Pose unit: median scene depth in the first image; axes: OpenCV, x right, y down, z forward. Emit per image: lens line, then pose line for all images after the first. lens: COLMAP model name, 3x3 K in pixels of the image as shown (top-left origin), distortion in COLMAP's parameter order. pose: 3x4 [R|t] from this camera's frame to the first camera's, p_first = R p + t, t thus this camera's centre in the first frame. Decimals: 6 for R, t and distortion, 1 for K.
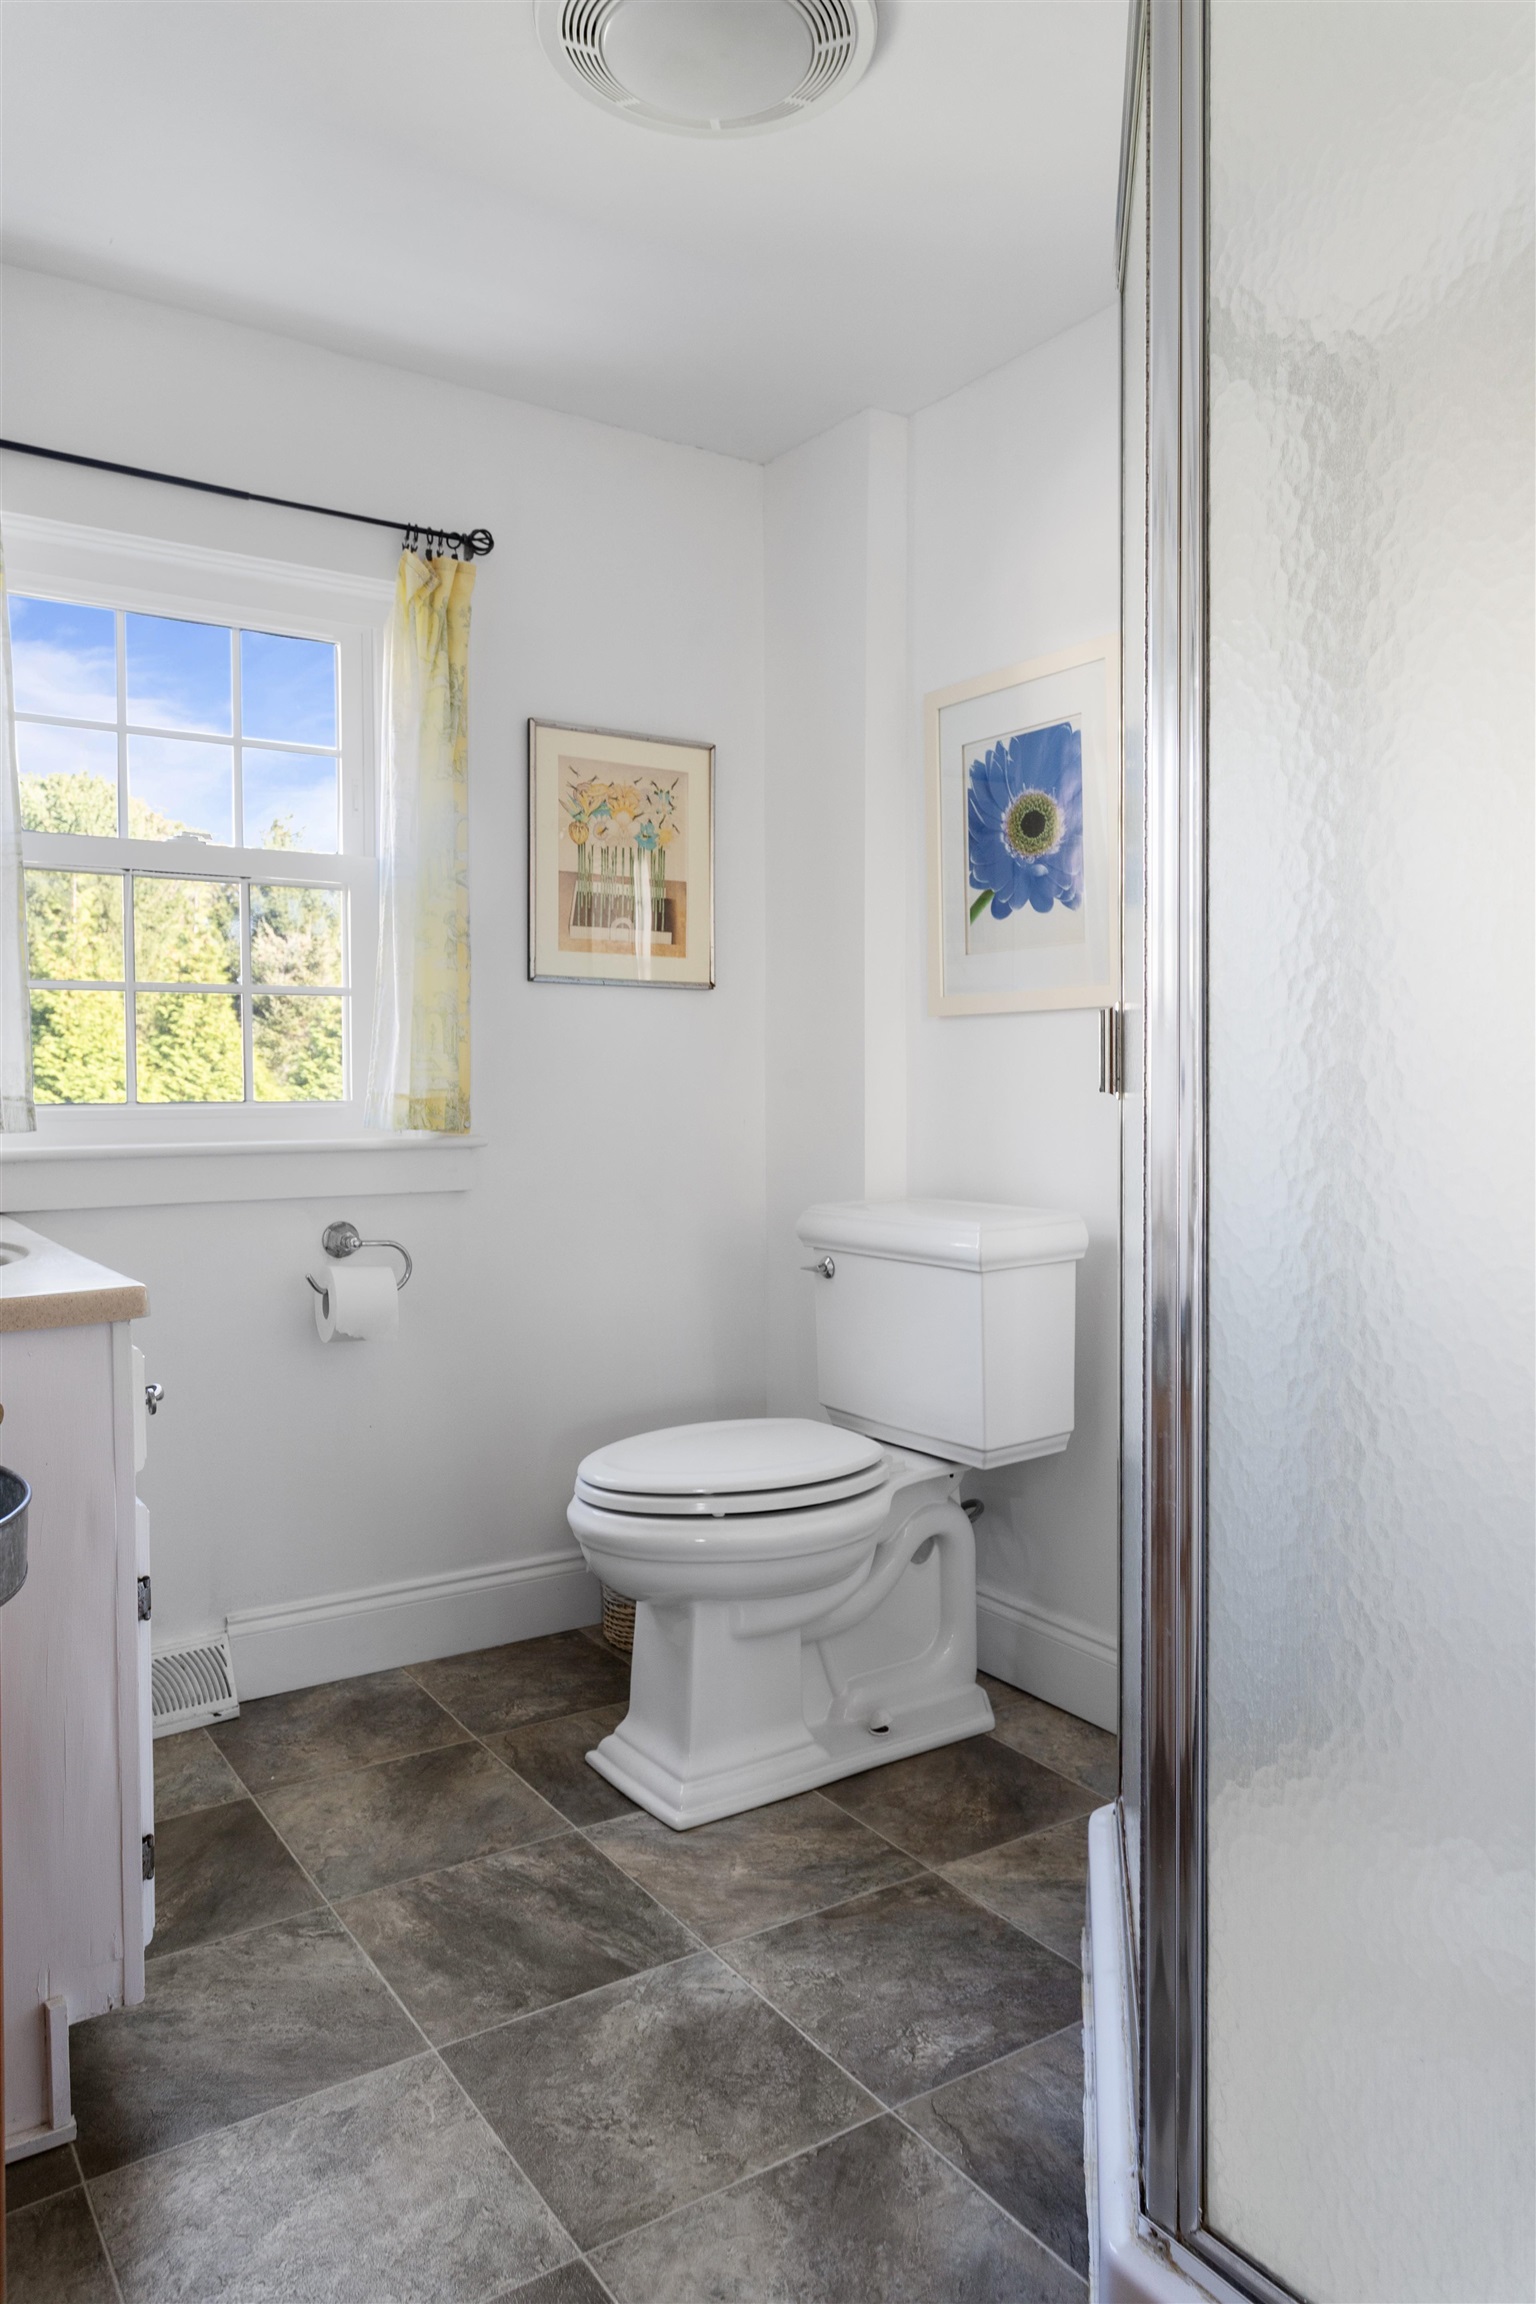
lens RADIAL K [[1554.1, 0, 768.0], [0, 1554.1, 1152.0], [0, 0, 1]] dist [0.006389, 0.001203]
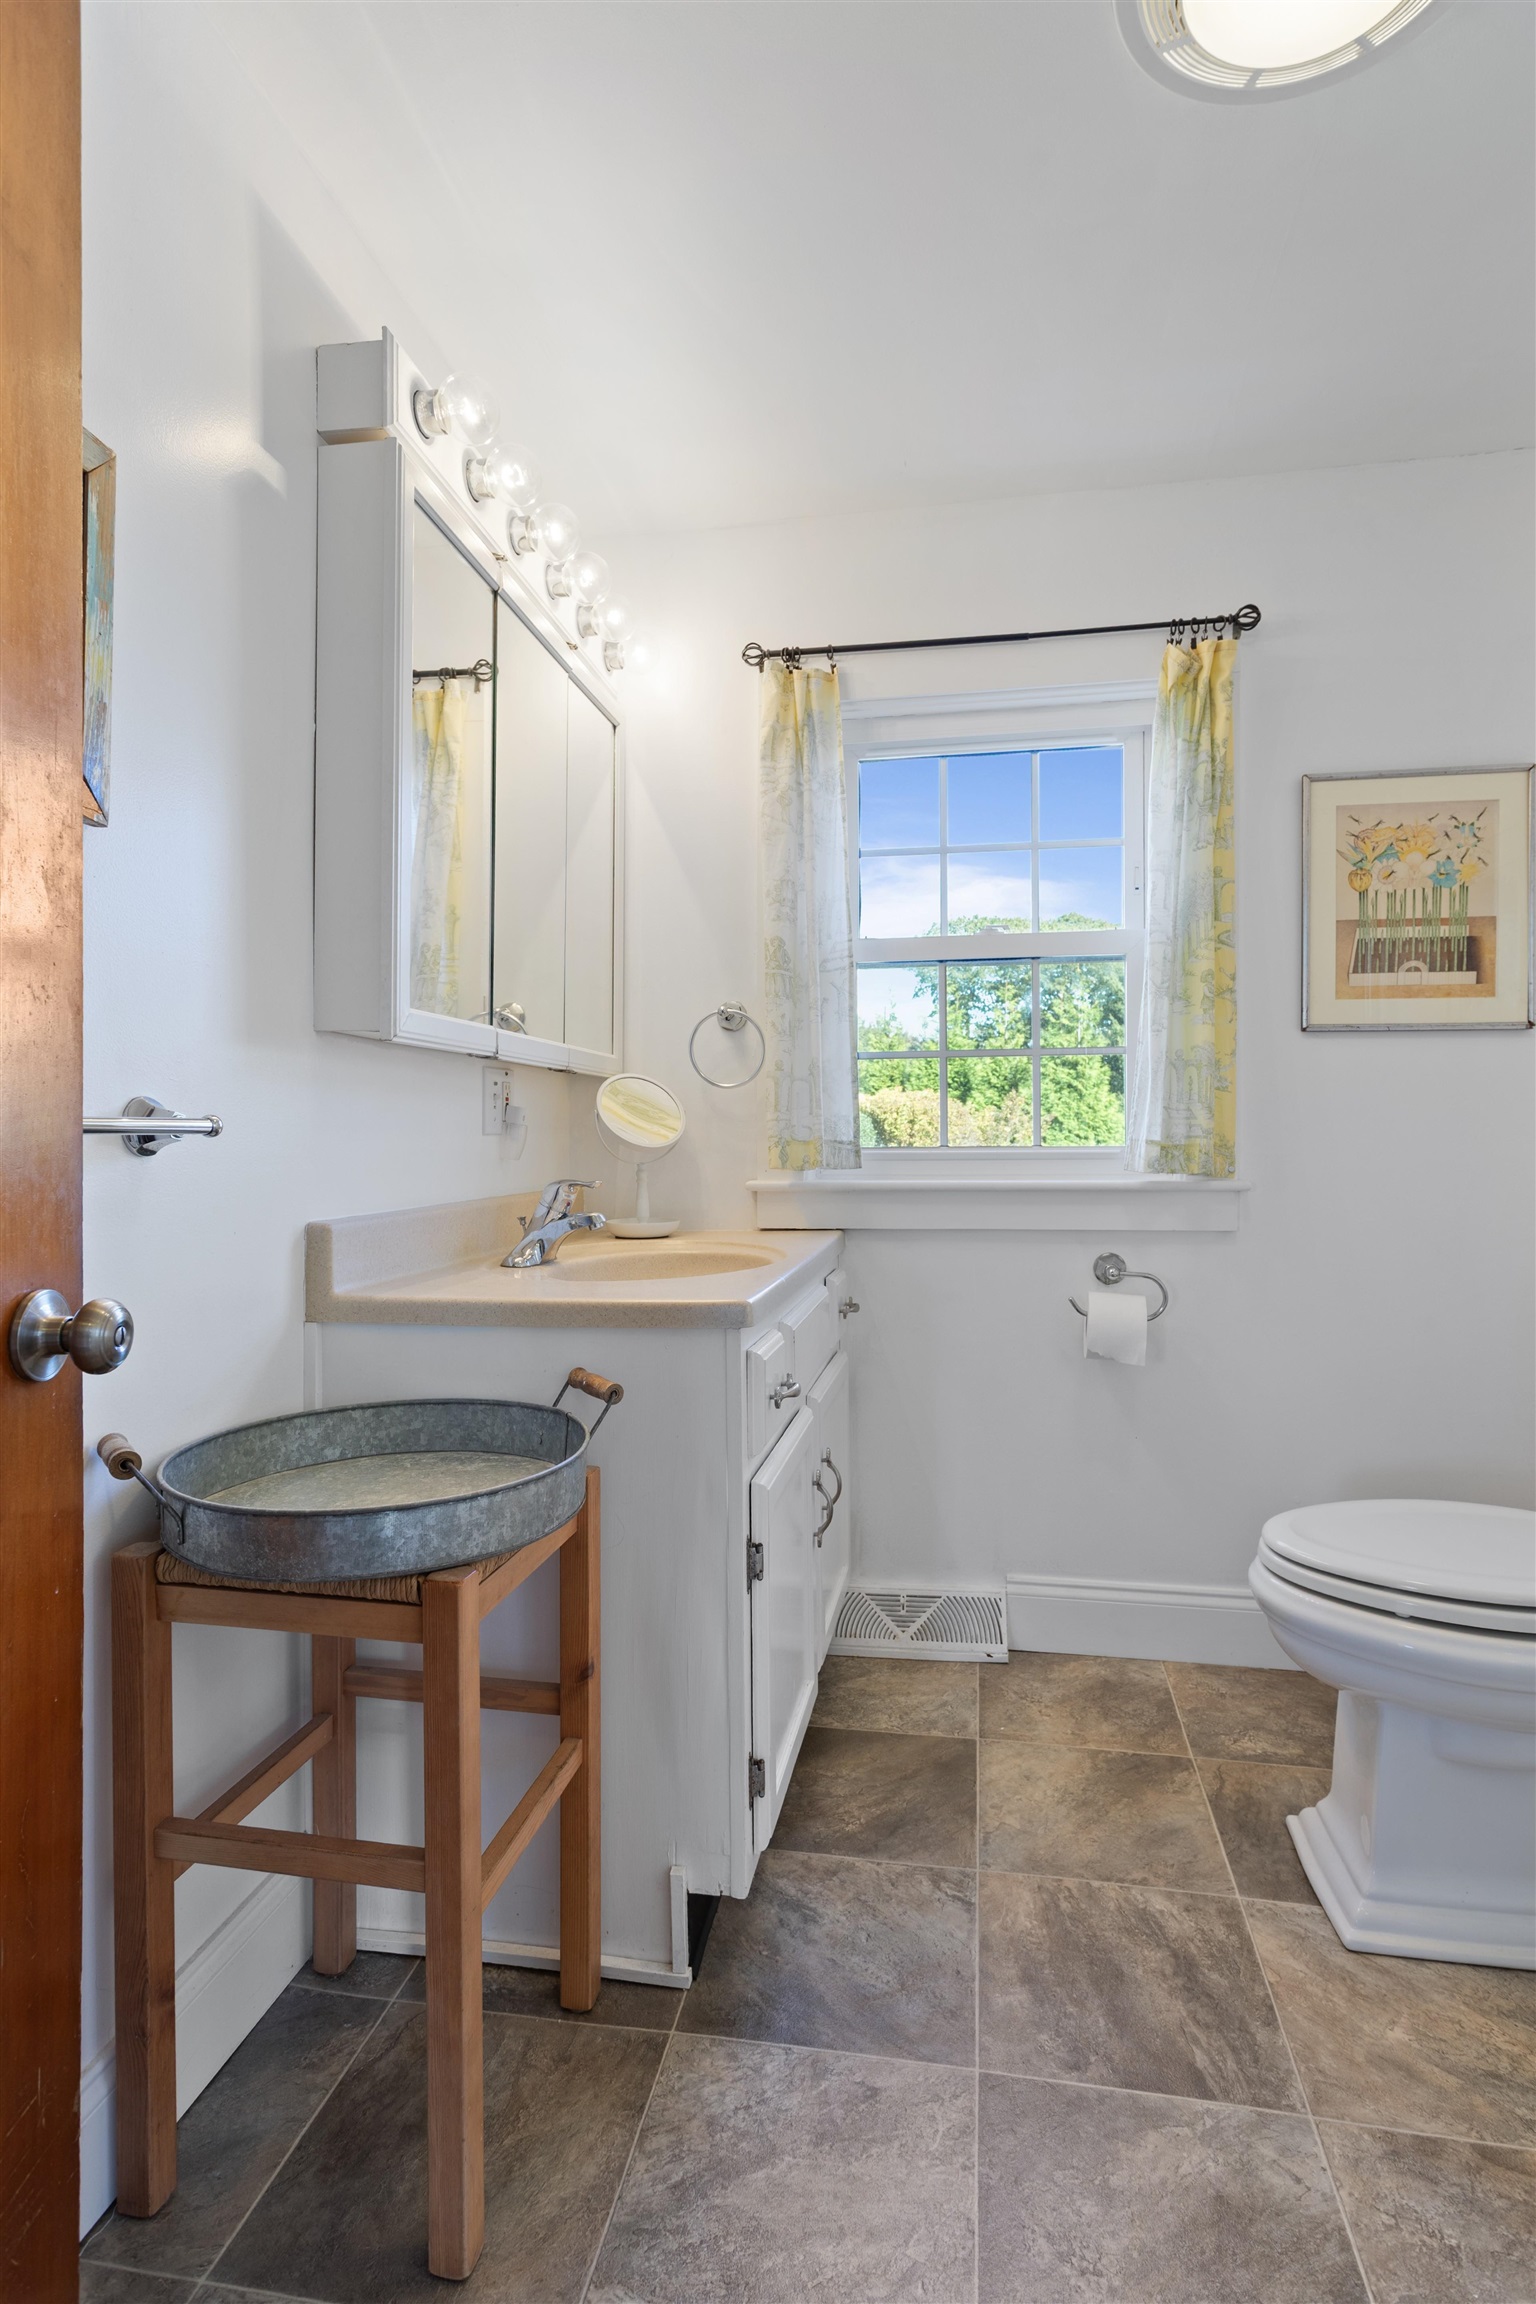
lens RADIAL K [[1161.9, 0, 769.3], [0, 1161.9, 1161.3], [0, 0, 1]] dist [-0.002747, 0.000717]
pose [[0.722169, 0.017837, -0.691487, 0.160195], [-0.030685, 0.999509, -0.006264, -0.010825], [0.691036, 0.025742, 0.722362, 0.263702]]
